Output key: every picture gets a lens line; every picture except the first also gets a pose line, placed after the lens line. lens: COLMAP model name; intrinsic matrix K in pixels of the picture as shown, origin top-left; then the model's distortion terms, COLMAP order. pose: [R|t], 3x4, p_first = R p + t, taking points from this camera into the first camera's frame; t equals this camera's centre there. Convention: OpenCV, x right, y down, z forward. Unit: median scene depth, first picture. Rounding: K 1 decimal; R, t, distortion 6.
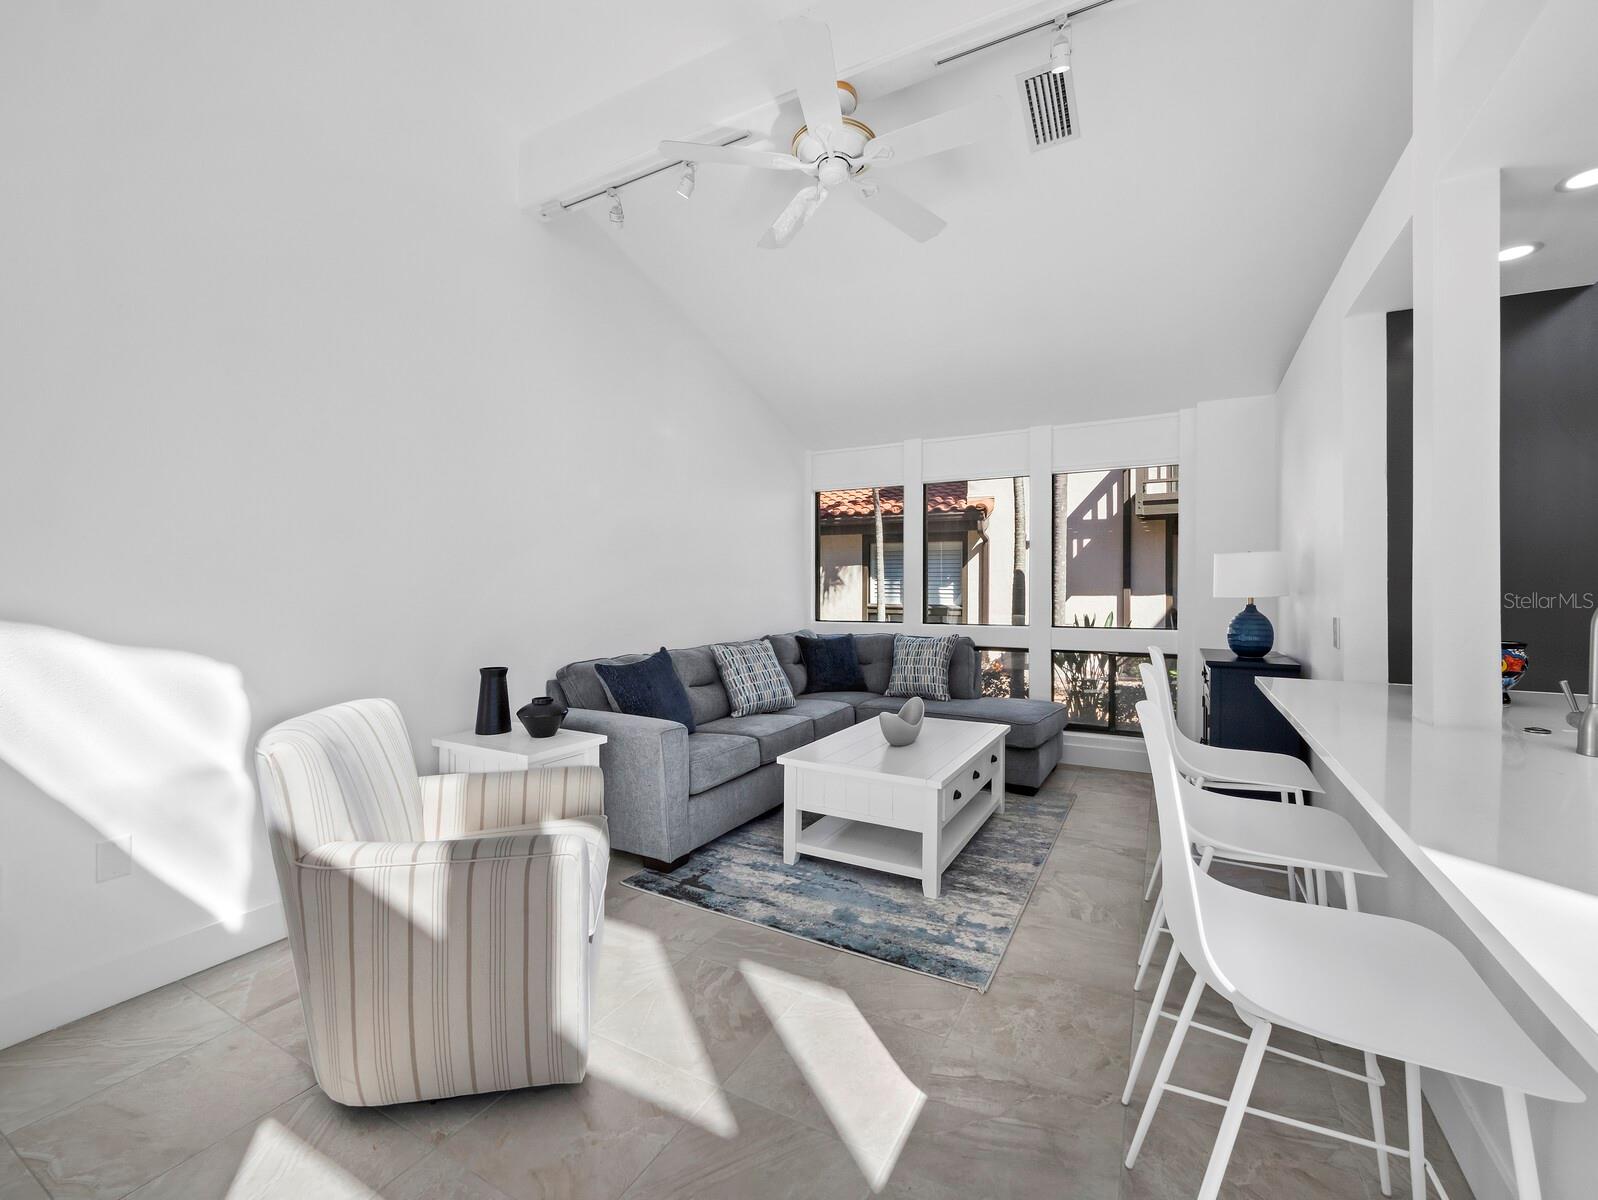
lens RADIAL K [[676.0, 0, 800.5], [0, 676.0, 591.7], [0, 0, 1]] dist [-0.000570, 0.000721]
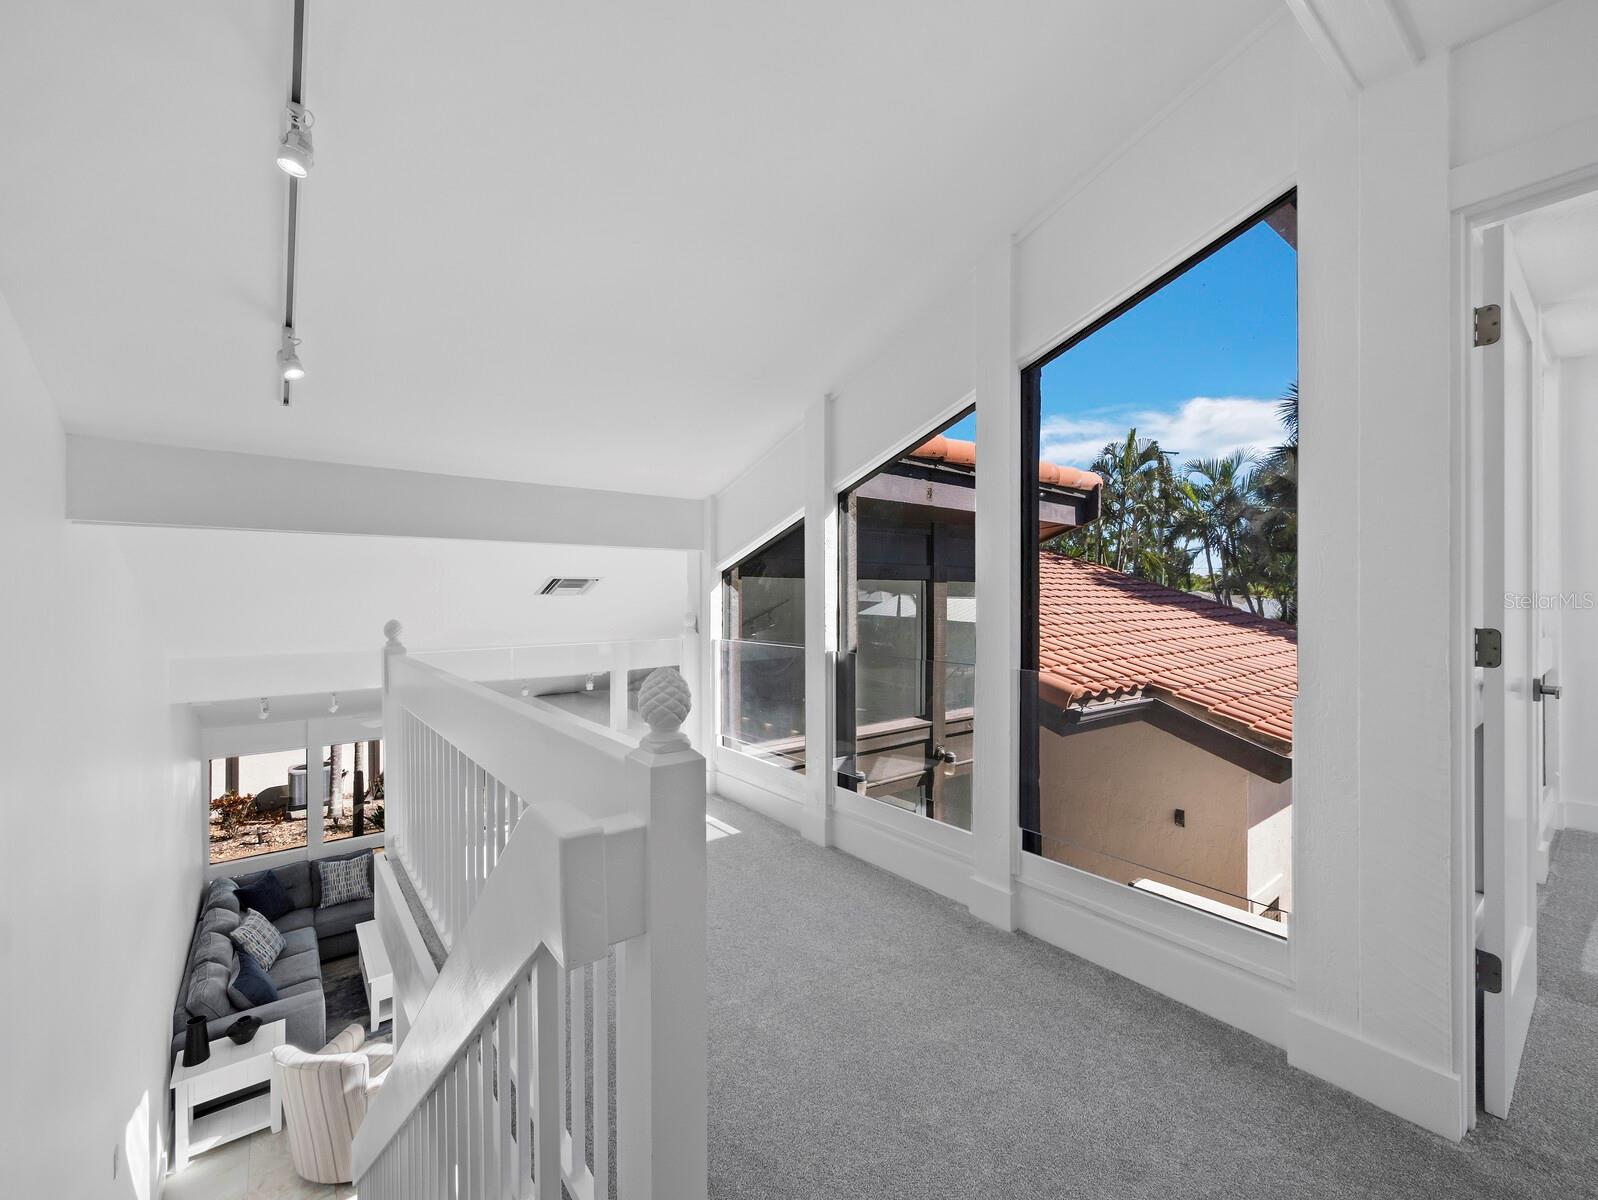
lens RADIAL K [[676.0, 0, 811.2], [0, 676.0, 601.3], [0, 0, 1]] dist [-0.000570, 0.000721]
pose [[0.386745, -0.014378, 0.922074, -0.962956], [0.008952, 0.999890, 0.011837, -0.623118], [-0.922143, 0.003677, 0.386831, -0.672957]]
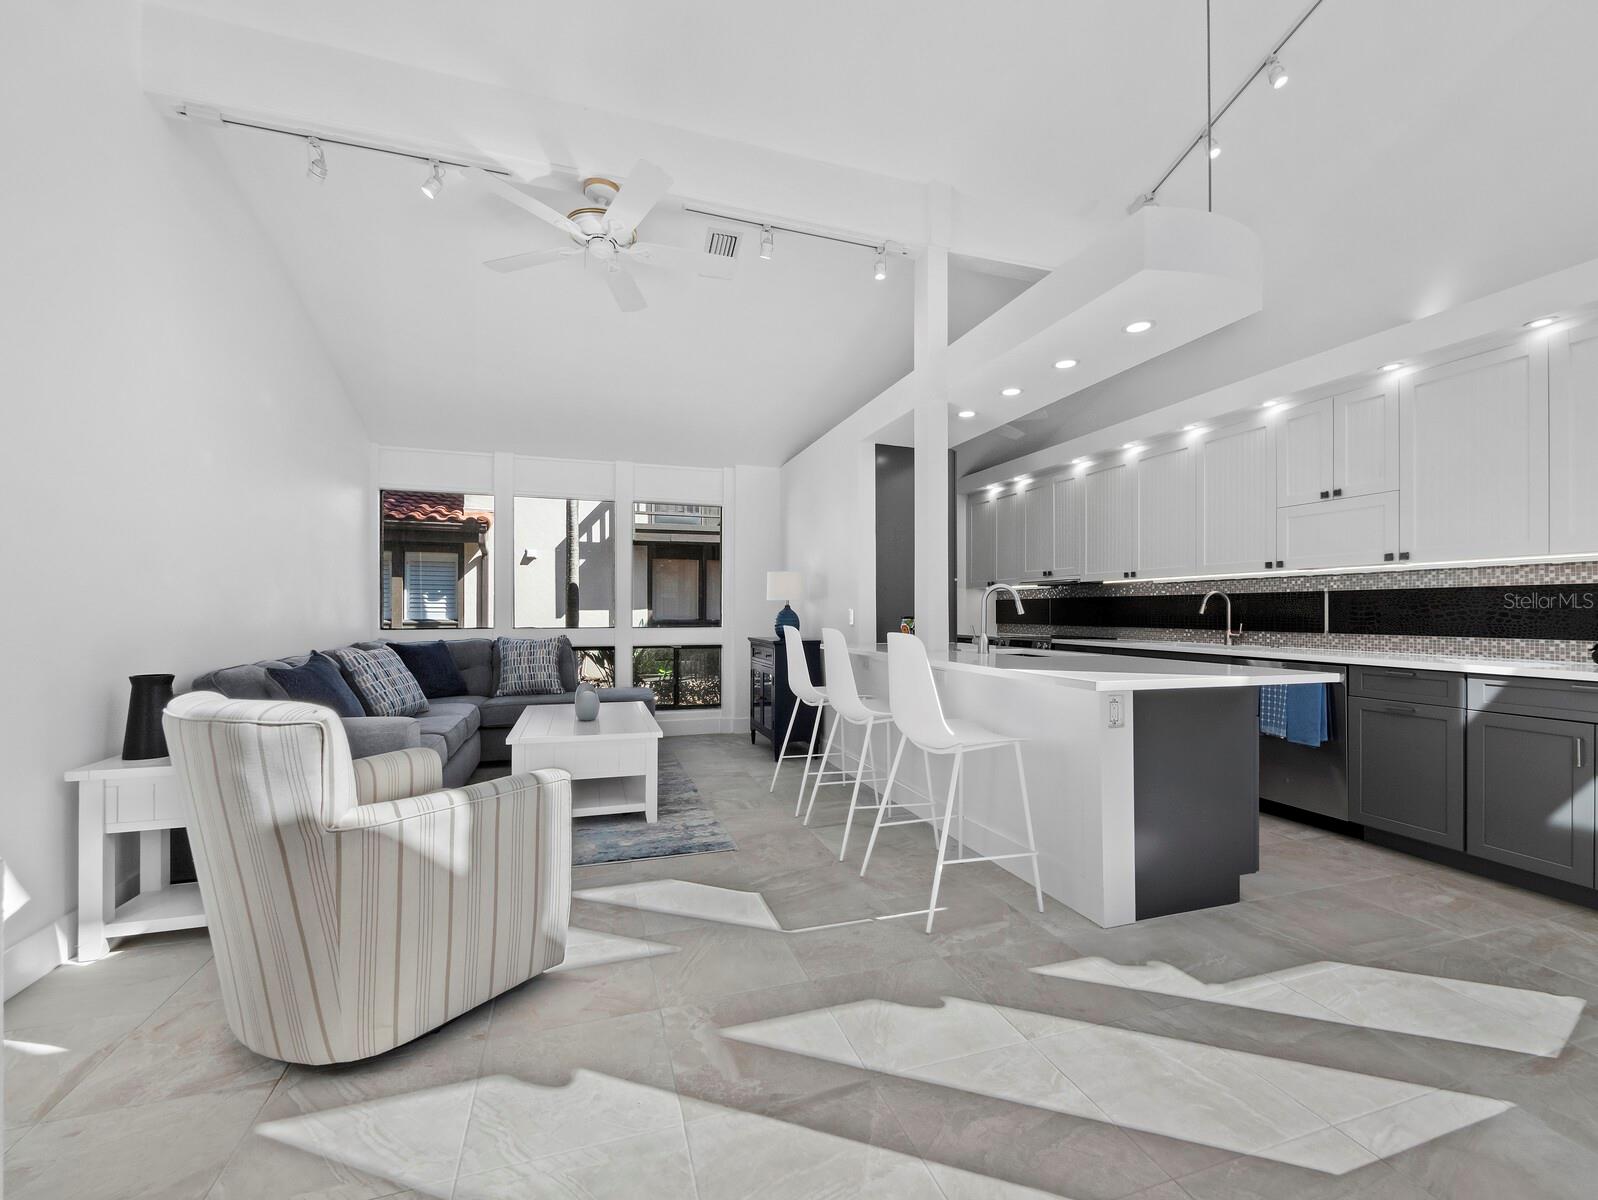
lens RADIAL K [[676.0, 0, 810.7], [0, 676.0, 612.3], [0, 0, 1]] dist [-0.000570, 0.000721]
pose [[0.675943, -0.001572, 0.736952, -0.371629], [0.001800, 0.999998, 0.000482, 0.029380], [-0.736952, 0.001001, 0.675944, -0.074611]]
